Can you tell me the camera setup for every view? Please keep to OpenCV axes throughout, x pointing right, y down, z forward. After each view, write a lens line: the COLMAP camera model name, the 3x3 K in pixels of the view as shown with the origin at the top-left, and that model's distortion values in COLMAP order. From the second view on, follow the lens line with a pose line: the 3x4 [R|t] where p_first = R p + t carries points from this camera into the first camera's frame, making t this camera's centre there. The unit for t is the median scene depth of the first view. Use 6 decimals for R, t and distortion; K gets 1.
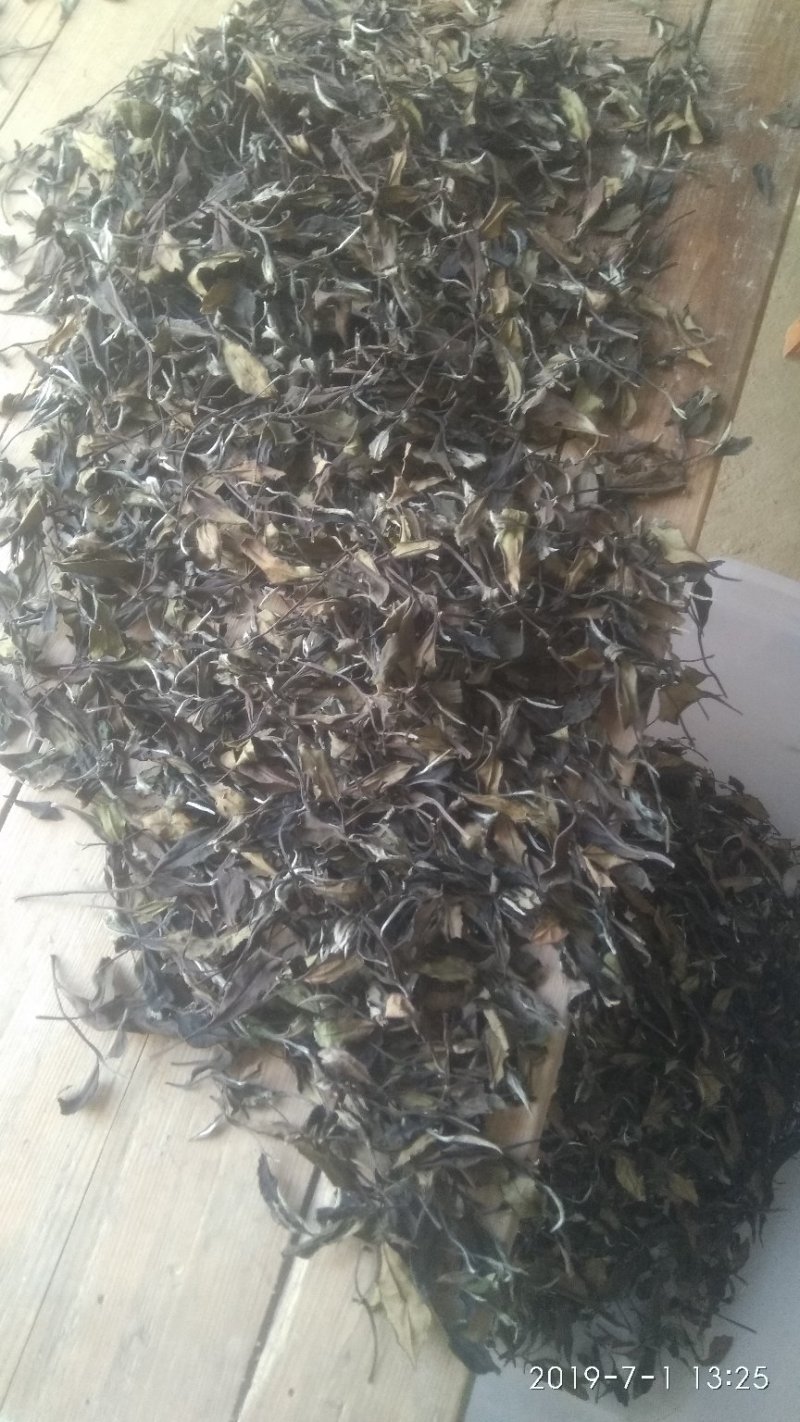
lens RADIAL K [[1098.2, 0, 400.0], [0, 1098.2, 711.0], [0, 0, 1]] dist [0.130616, -0.204661]
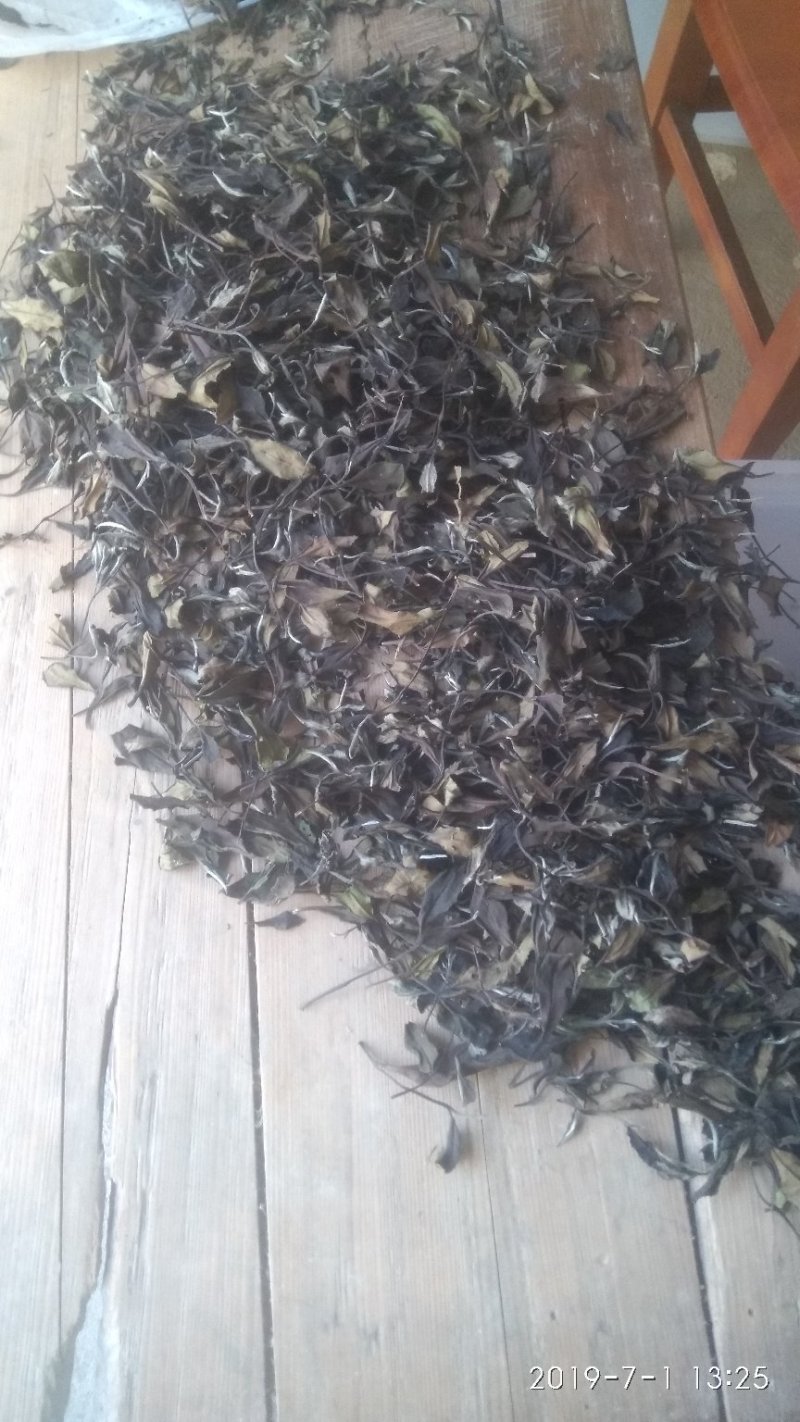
lens RADIAL K [[1098.2, 0, 400.0], [0, 1098.2, 711.0], [0, 0, 1]] dist [0.130616, -0.204661]
pose [[0.914519, -0.387471, 0.116285, -0.252798], [0.387379, 0.921600, 0.024321, -0.071442], [-0.116591, 0.022804, 0.992918, -0.042547]]
